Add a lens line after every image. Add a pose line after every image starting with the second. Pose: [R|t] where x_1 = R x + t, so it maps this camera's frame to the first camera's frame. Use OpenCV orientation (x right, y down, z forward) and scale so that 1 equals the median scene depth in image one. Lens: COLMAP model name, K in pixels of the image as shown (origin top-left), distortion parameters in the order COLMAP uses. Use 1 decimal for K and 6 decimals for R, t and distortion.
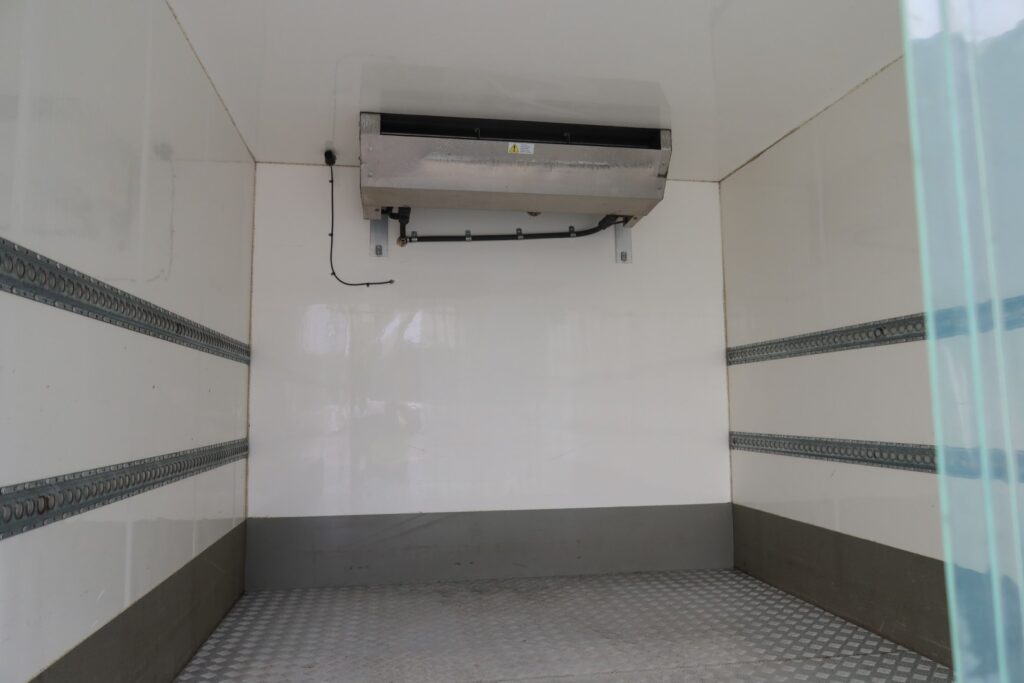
lens RADIAL K [[705.2, 0, 511.0], [0, 705.2, 325.6], [0, 0, 1]] dist [-0.024093, 0.002620]
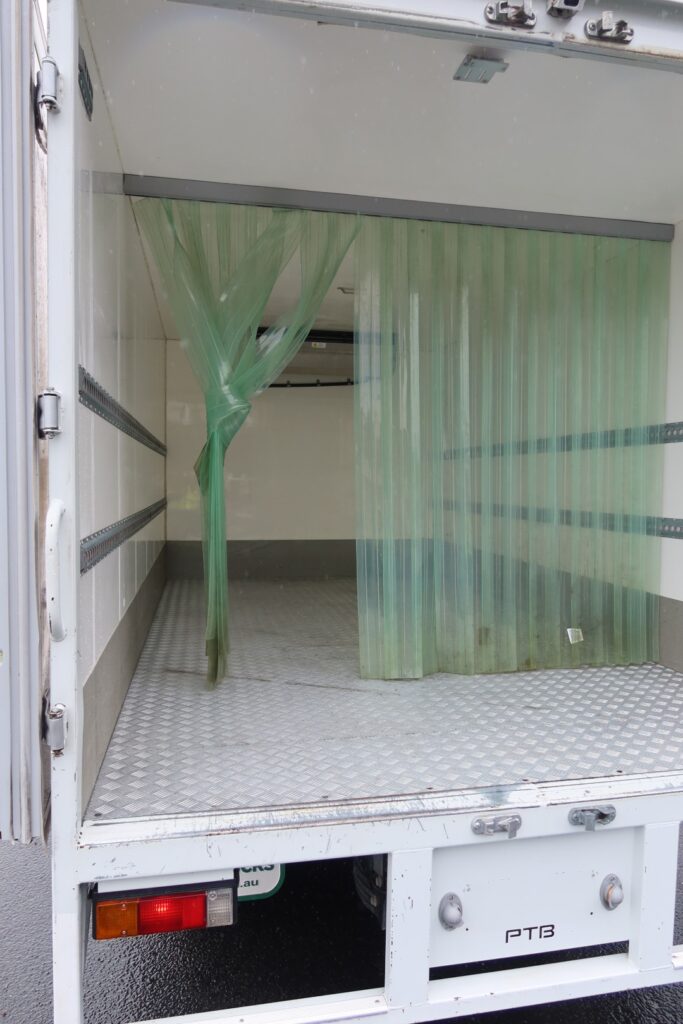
lens RADIAL K [[705.2, 0, 341.5], [0, 705.2, 512.0], [0, 0, 1]] dist [-0.024093, 0.002620]
pose [[0.999465, 0.017478, 0.027658, 0.027445], [-0.021922, 0.985281, 0.169533, -0.119160], [-0.024288, -0.170049, 0.985136, -0.802575]]
